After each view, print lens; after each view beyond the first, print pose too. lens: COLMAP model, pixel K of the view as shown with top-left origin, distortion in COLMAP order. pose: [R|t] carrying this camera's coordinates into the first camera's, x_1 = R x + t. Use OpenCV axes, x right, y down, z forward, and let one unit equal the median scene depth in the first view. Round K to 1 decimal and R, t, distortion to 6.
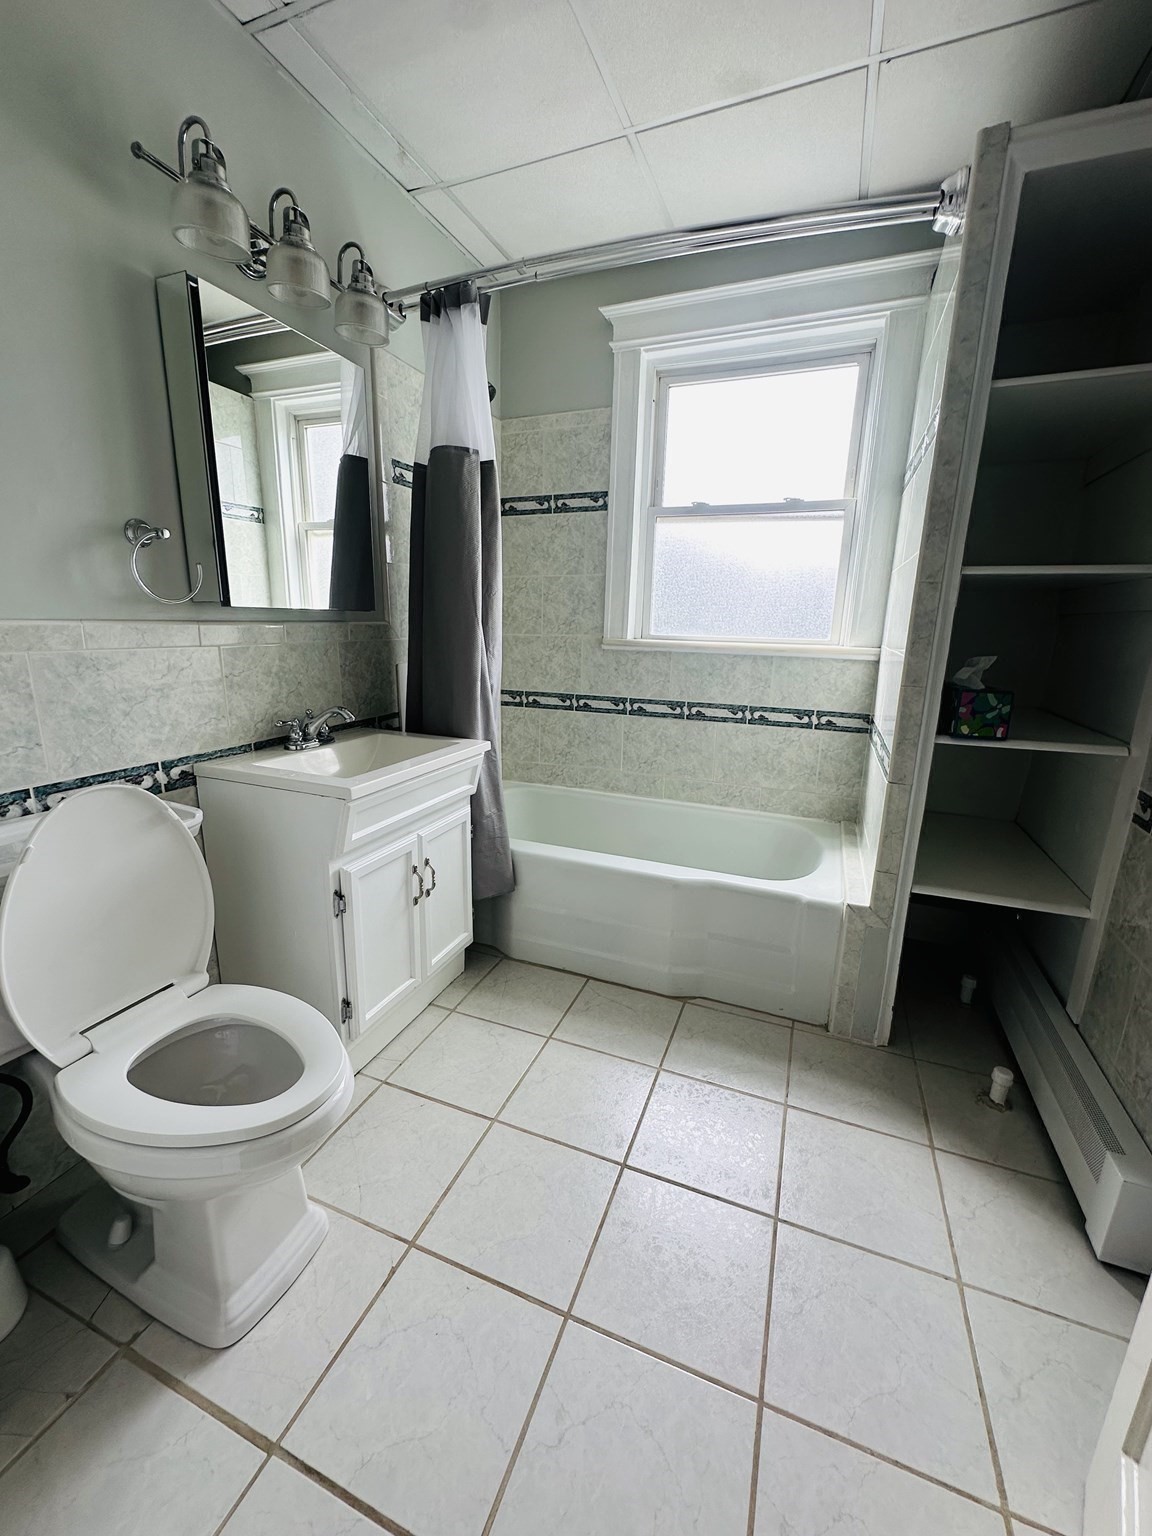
lens RADIAL K [[614.9, 0, 576.2], [0, 614.9, 767.7], [0, 0, 1]] dist [-0.002810, 0.001104]
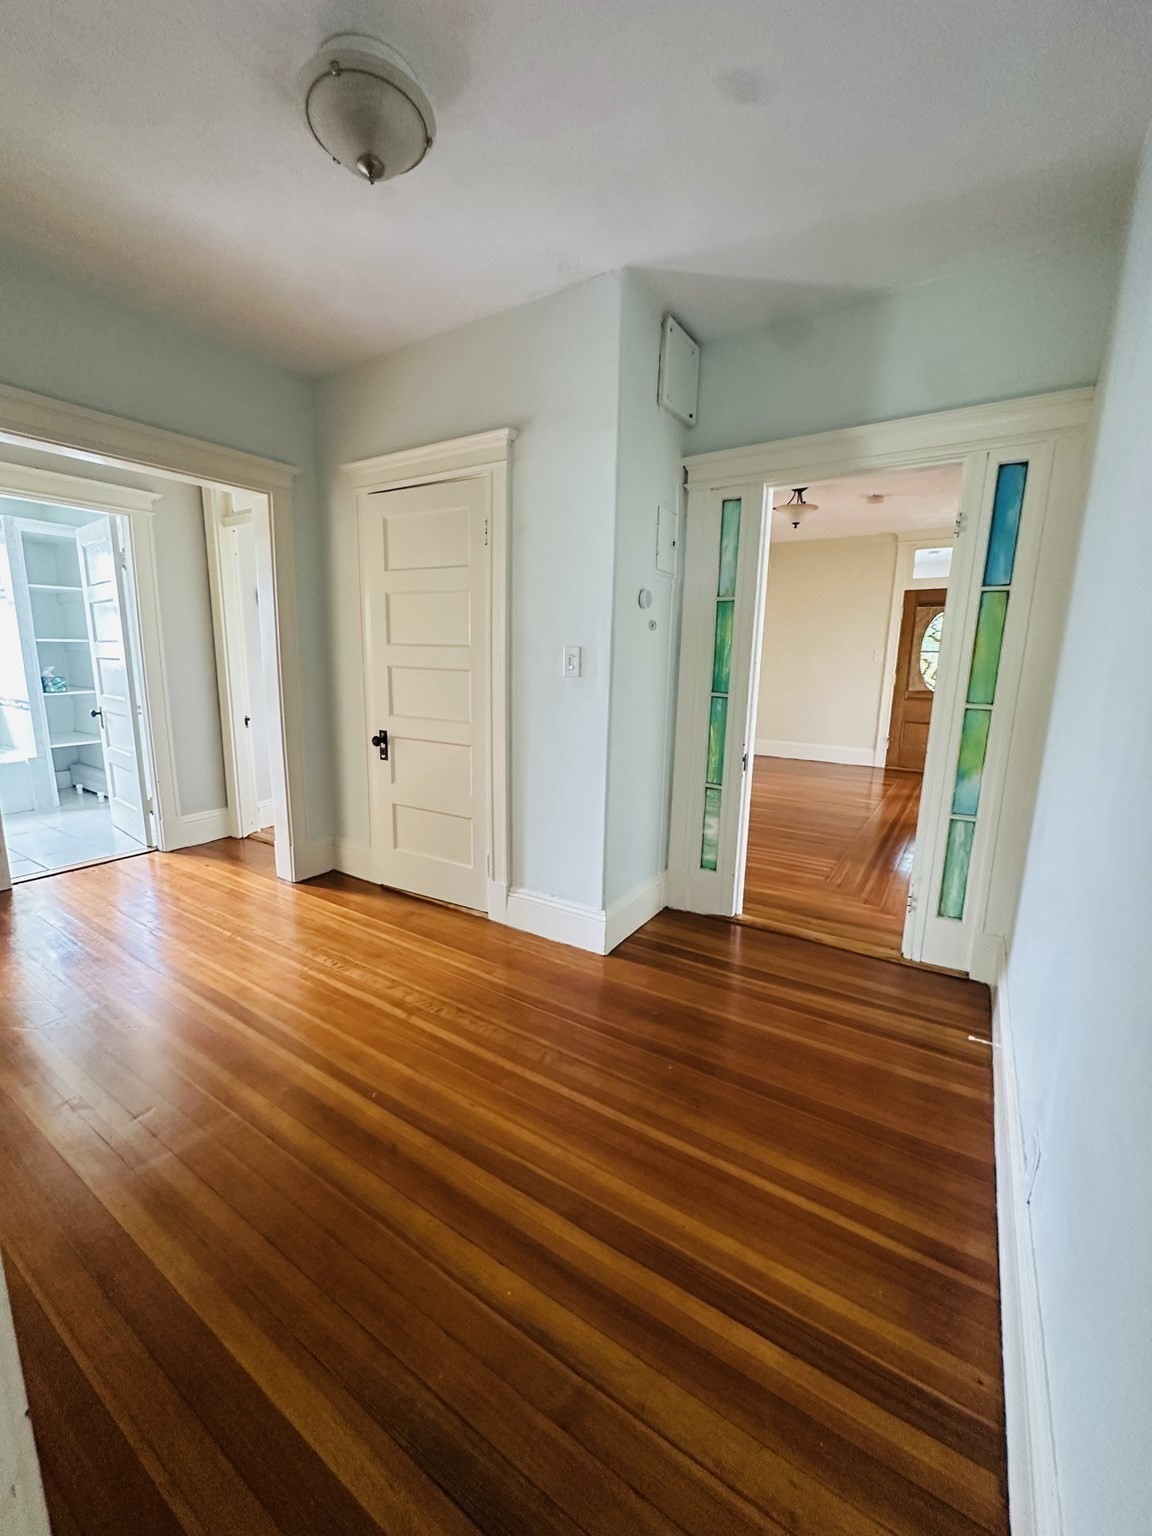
lens RADIAL K [[614.9, 0, 576.4], [0, 614.9, 766.4], [0, 0, 1]] dist [-0.002810, 0.001104]
pose [[0.187368, -0.190206, 0.963698, -1.903153], [0.211768, 0.965825, 0.149453, 0.401249], [-0.959191, 0.176078, 0.221245, -2.121953]]
